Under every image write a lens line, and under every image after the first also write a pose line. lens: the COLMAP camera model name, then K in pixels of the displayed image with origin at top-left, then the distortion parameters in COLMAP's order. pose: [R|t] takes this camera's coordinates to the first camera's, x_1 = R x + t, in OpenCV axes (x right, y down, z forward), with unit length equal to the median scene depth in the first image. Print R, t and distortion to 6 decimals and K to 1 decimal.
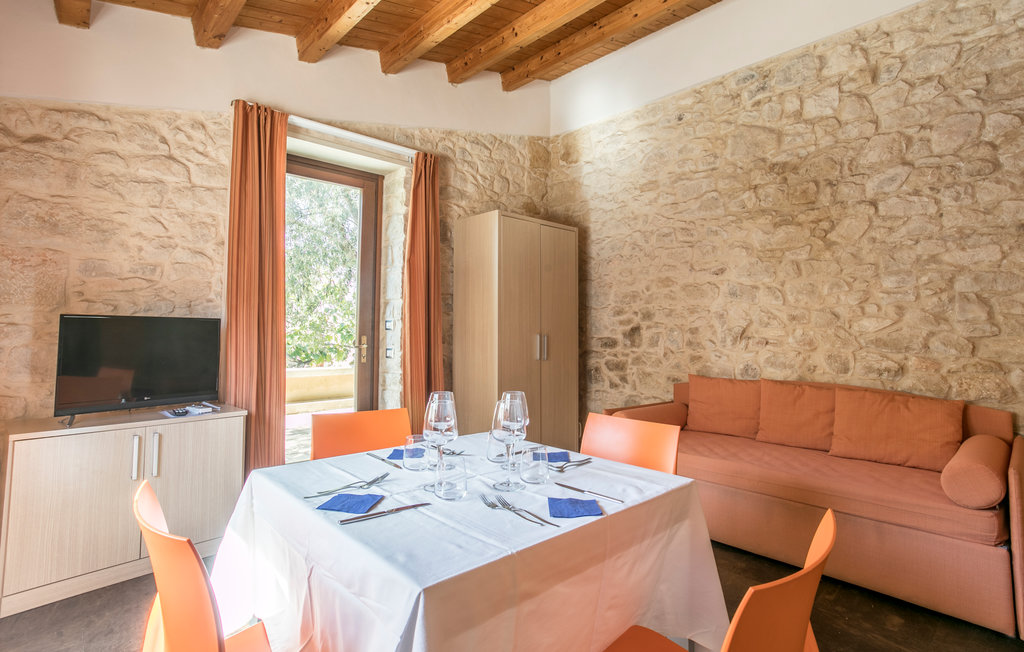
lens RADIAL K [[506.8, 0, 507.9], [0, 506.8, 323.8], [0, 0, 1]] dist [-0.024555, 0.015427]
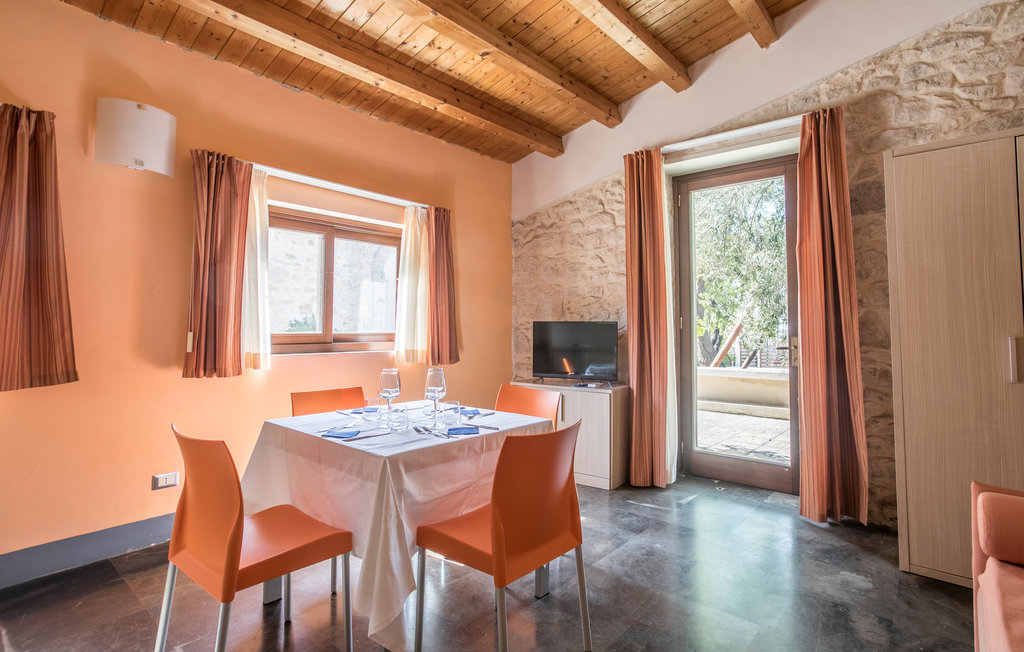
lens RADIAL K [[506.8, 0, 514.0], [0, 506.8, 322.6], [0, 0, 1]] dist [-0.024555, 0.015427]
pose [[0.113026, -0.019871, -0.993393, 1.330850], [-0.000353, 0.999799, -0.020040, 0.034232], [0.993592, 0.002616, 0.112996, 1.014251]]
